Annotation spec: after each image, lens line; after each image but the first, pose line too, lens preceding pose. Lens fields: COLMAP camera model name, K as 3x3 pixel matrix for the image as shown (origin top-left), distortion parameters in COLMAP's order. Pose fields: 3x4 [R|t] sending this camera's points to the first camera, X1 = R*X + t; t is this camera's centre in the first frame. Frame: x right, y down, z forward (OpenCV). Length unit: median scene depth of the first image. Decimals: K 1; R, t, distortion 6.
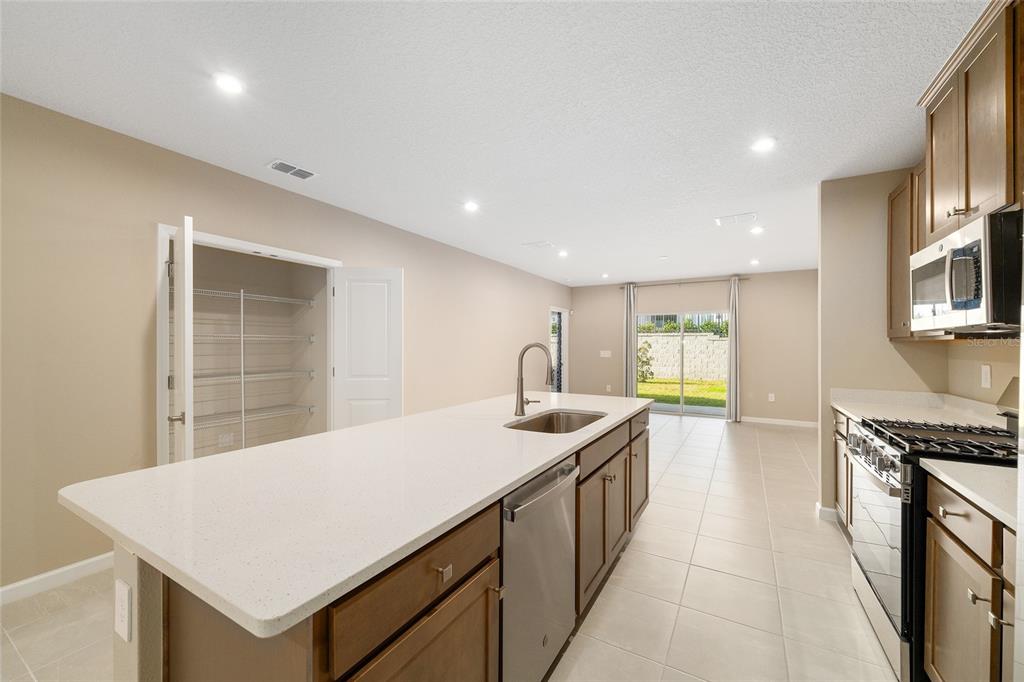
lens RADIAL K [[405.0, 0, 518.3], [0, 405.0, 346.0], [0, 0, 1]] dist [0.000286, 0.001022]
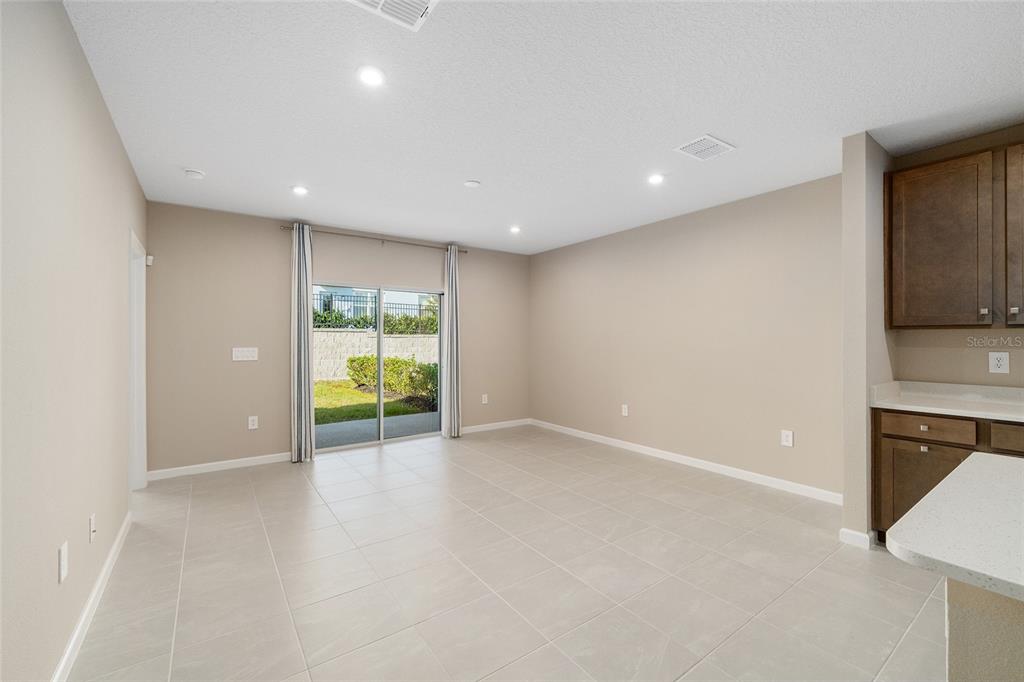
lens RADIAL K [[420.1, 0, 507.5], [0, 420.1, 340.9], [0, 0, 1]] dist [-0.000416, 0.000636]
pose [[0.416323, -0.010792, 0.909153, -0.125445], [0.008345, 0.999933, 0.008048, 0.000128], [-0.909178, 0.004236, 0.416385, 0.535299]]
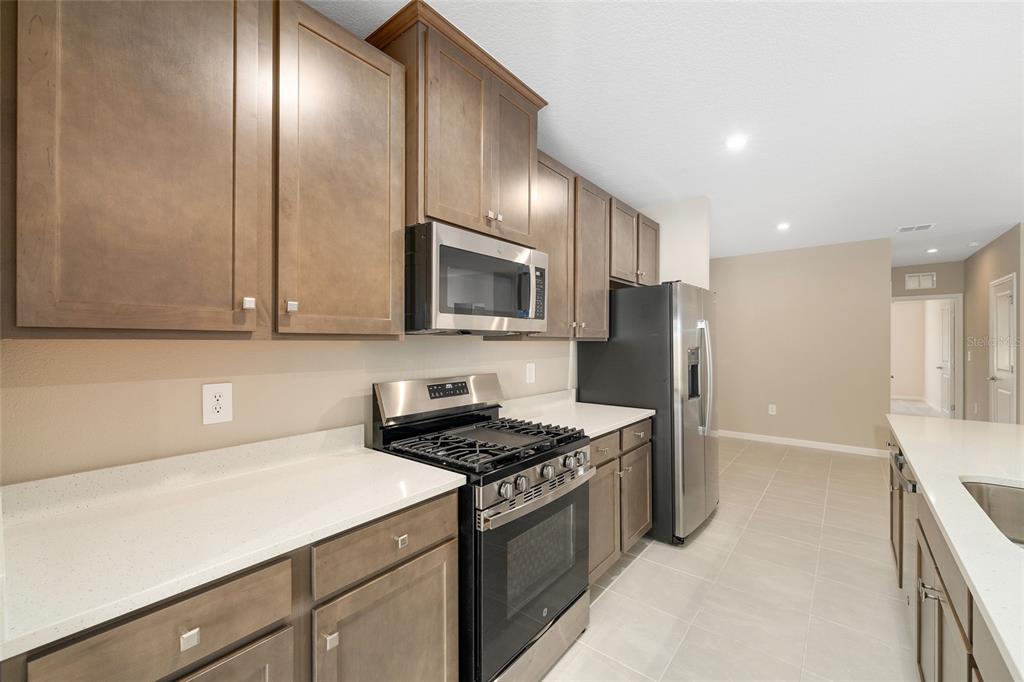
lens RADIAL K [[405.0, 0, 517.6], [0, 405.0, 340.7], [0, 0, 1]] dist [0.000286, 0.001022]
pose [[-0.986828, -0.004270, 0.161716, 0.201936], [-0.005562, 0.999956, -0.007533, -0.002816], [-0.161677, -0.008333, -0.986809, 0.466282]]
